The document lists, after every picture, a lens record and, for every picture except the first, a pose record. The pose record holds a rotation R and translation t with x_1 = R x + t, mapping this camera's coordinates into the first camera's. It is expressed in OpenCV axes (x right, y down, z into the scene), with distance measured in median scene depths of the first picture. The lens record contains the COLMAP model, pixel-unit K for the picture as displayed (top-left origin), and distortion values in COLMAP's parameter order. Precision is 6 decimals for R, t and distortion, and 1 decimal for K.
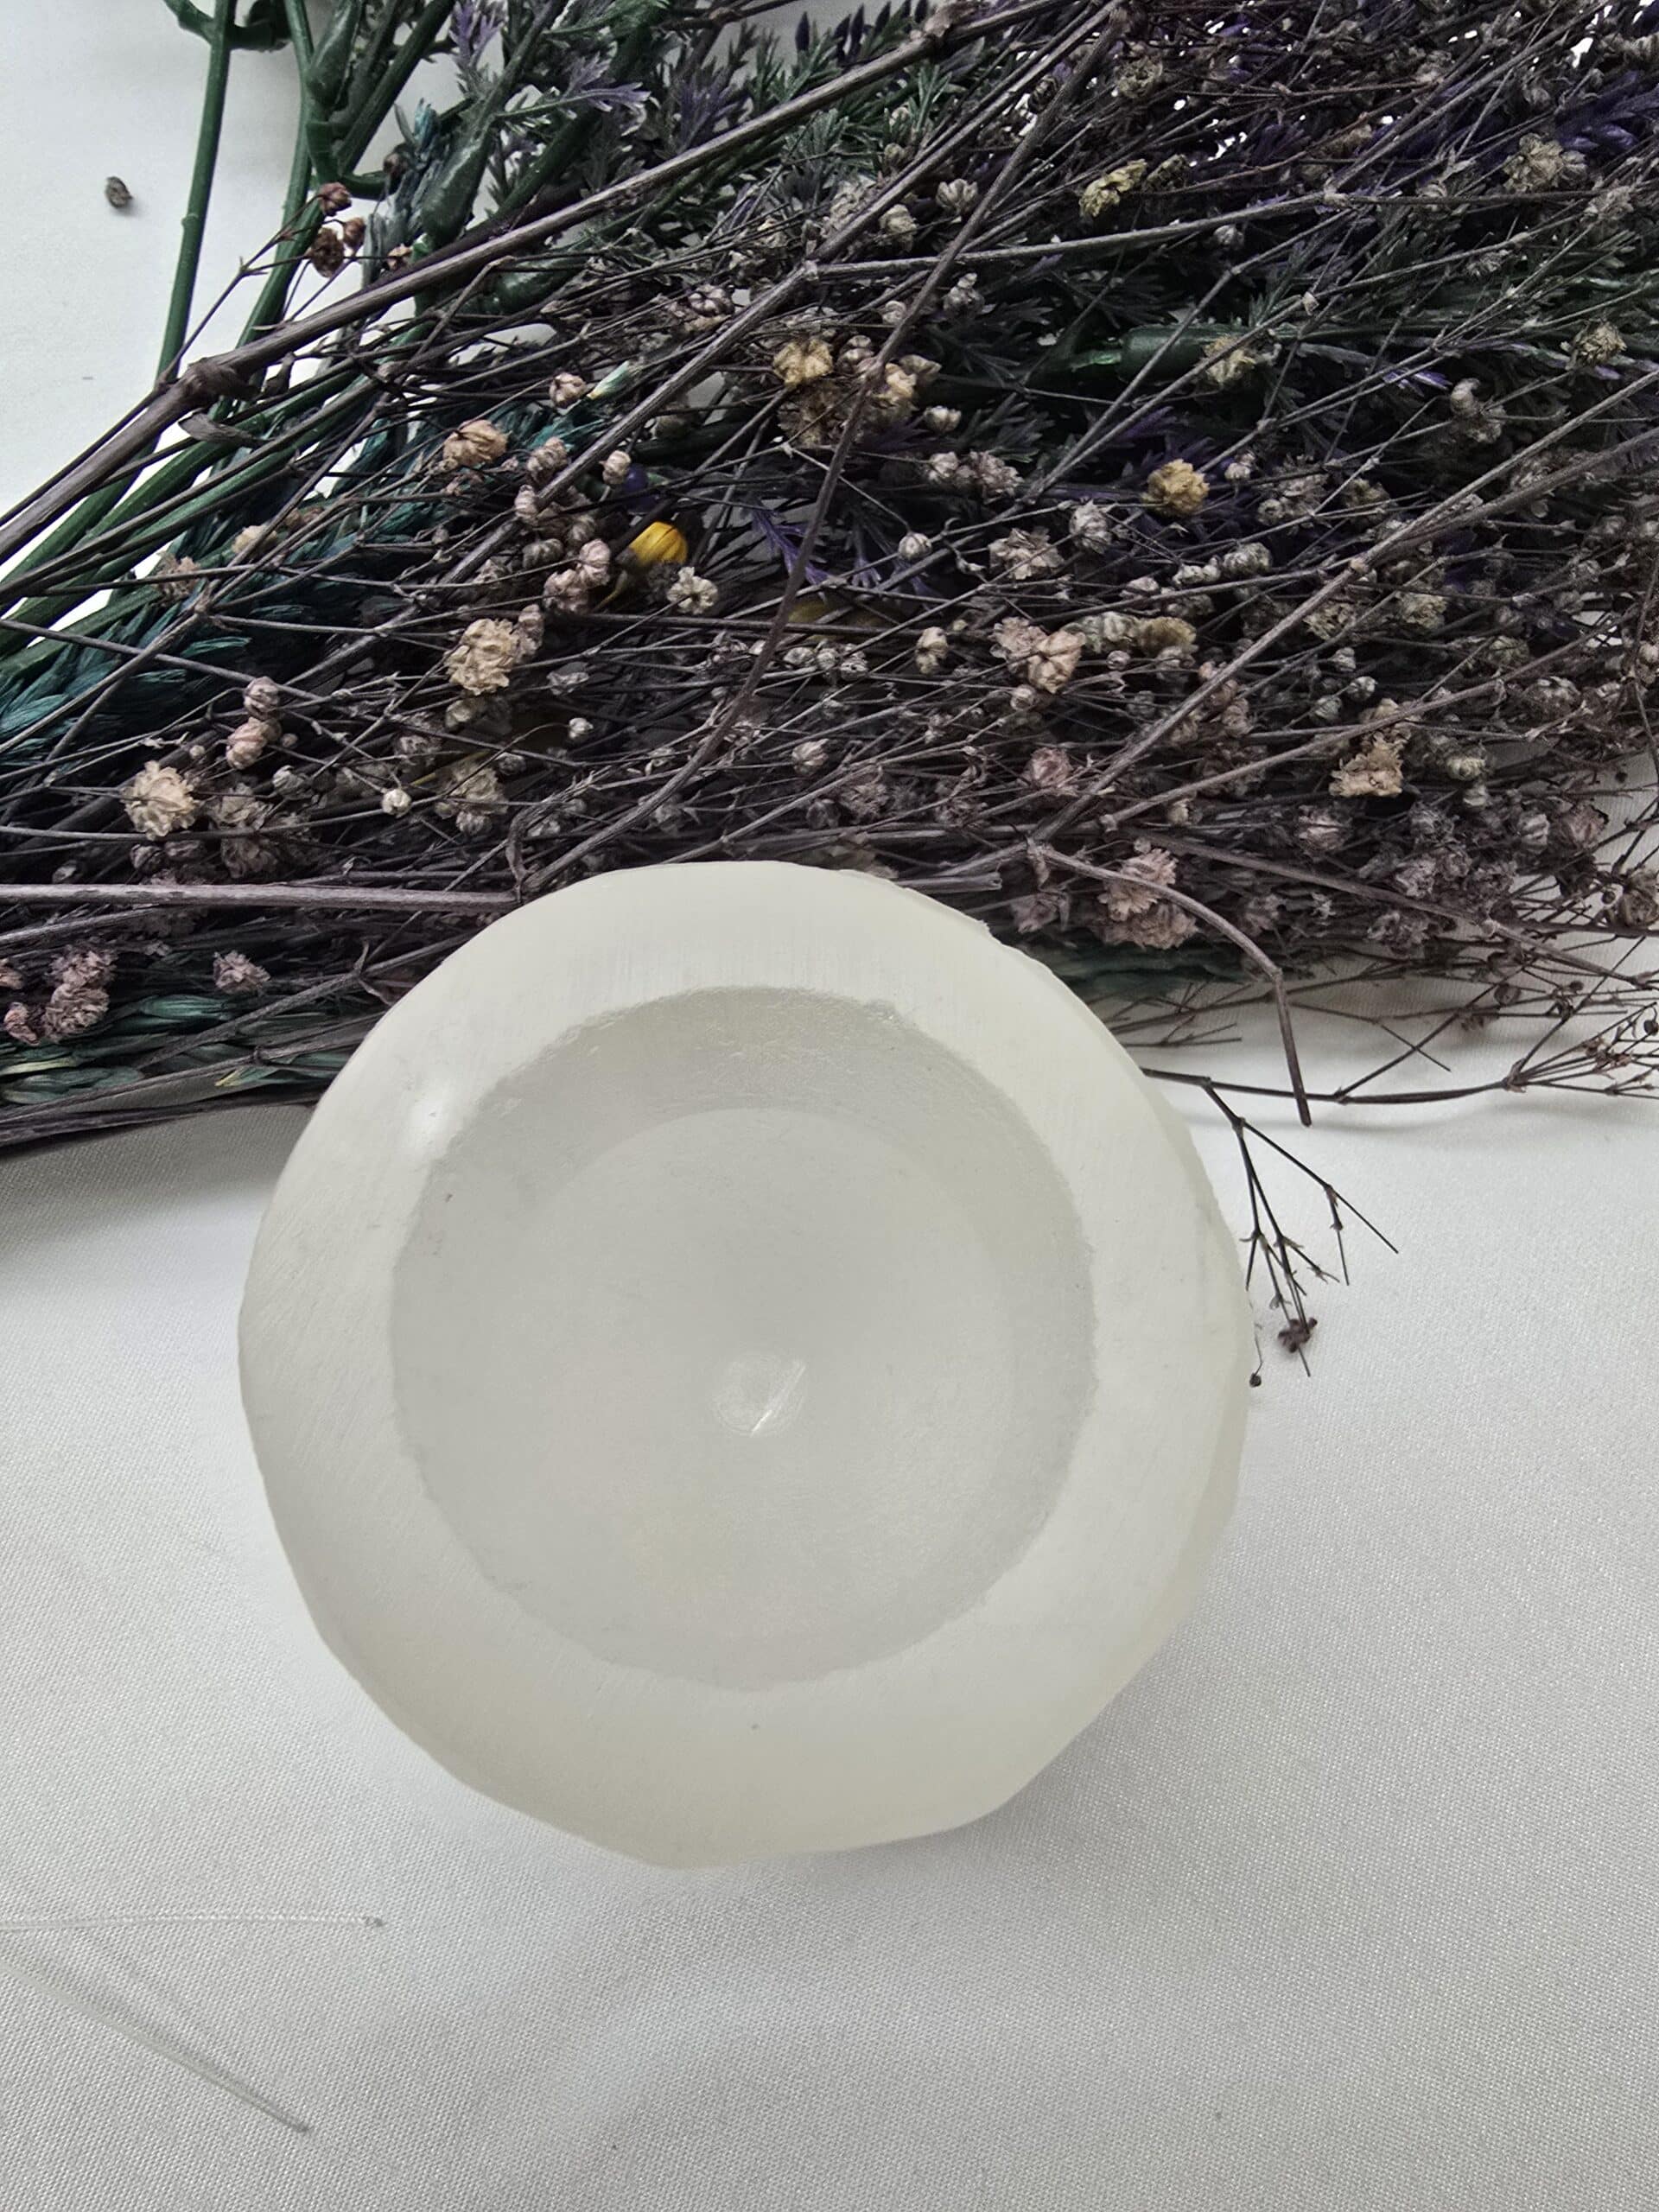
lens RADIAL K [[1773.3, 0, 833.5], [0, 1773.3, 1103.1], [0, 0, 1]] dist [0.026754, -0.012348]
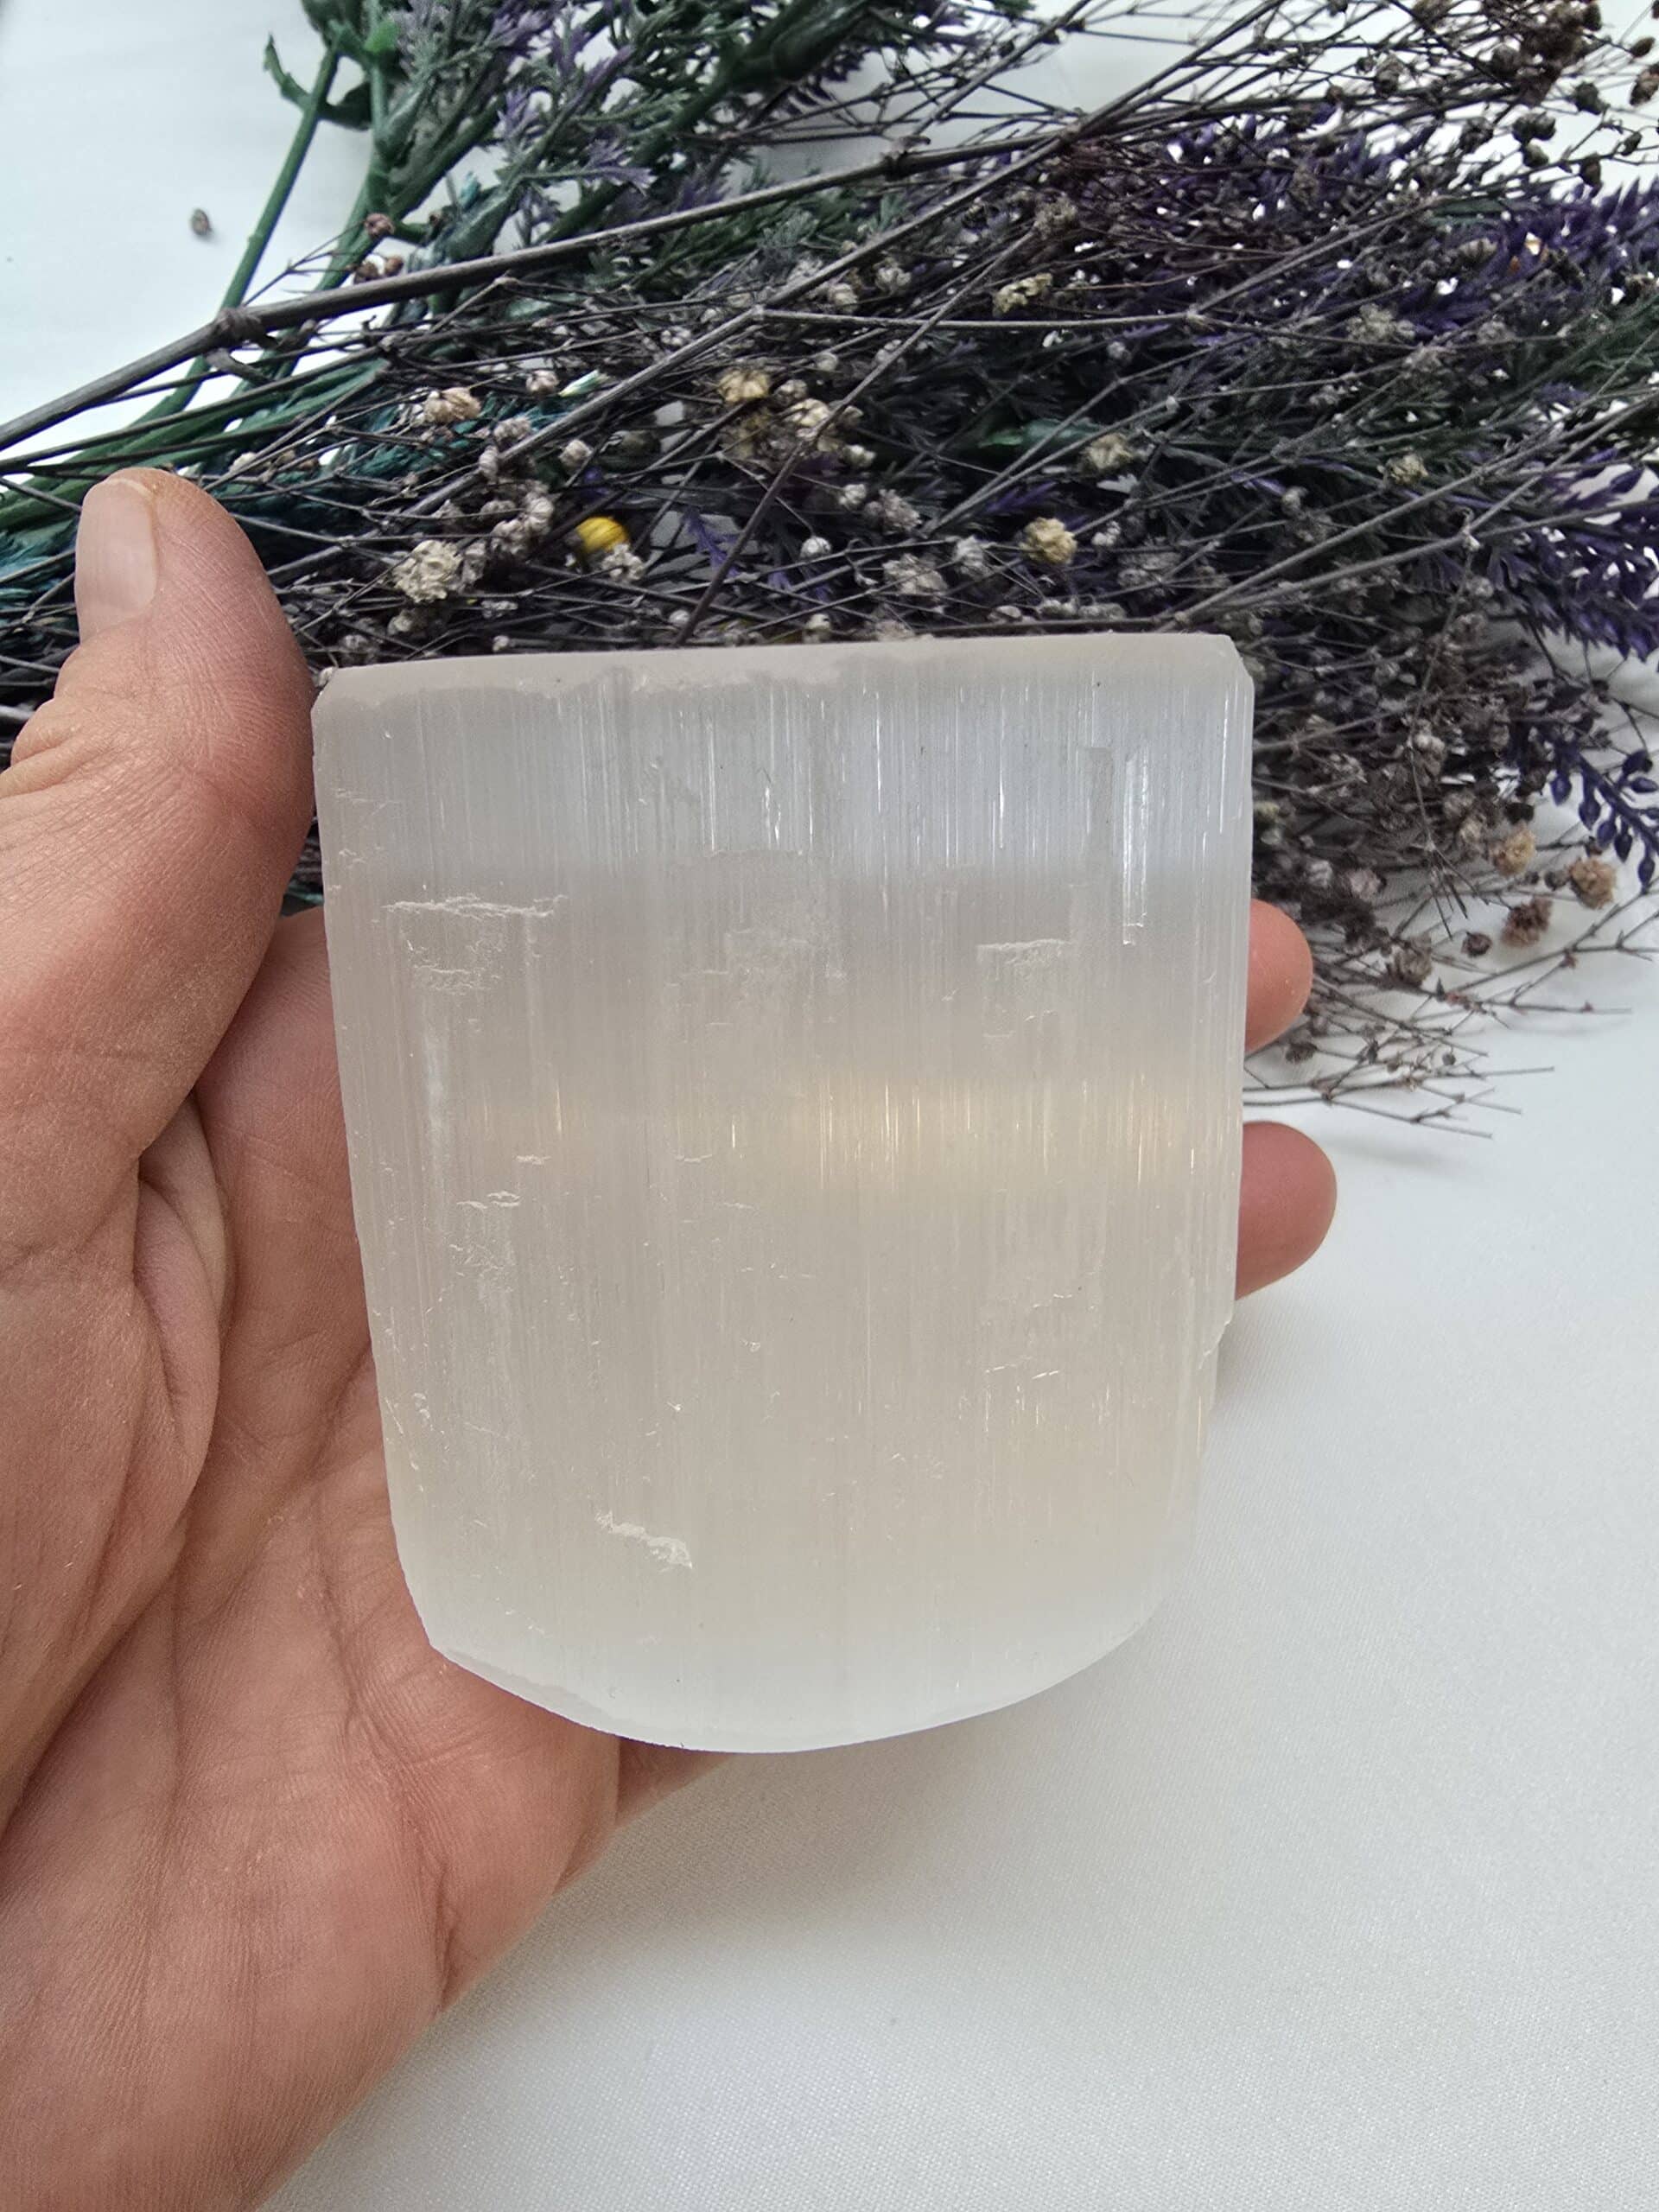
lens RADIAL K [[1773.3, 0, 844.4], [0, 1773.3, 1083.0], [0, 0, 1]] dist [0.026754, -0.012348]
pose [[0.989525, 0.143544, 0.015328, 0.093758], [-0.139435, 0.977862, -0.156028, 0.201761], [-0.037386, 0.152256, 0.987634, -0.089874]]
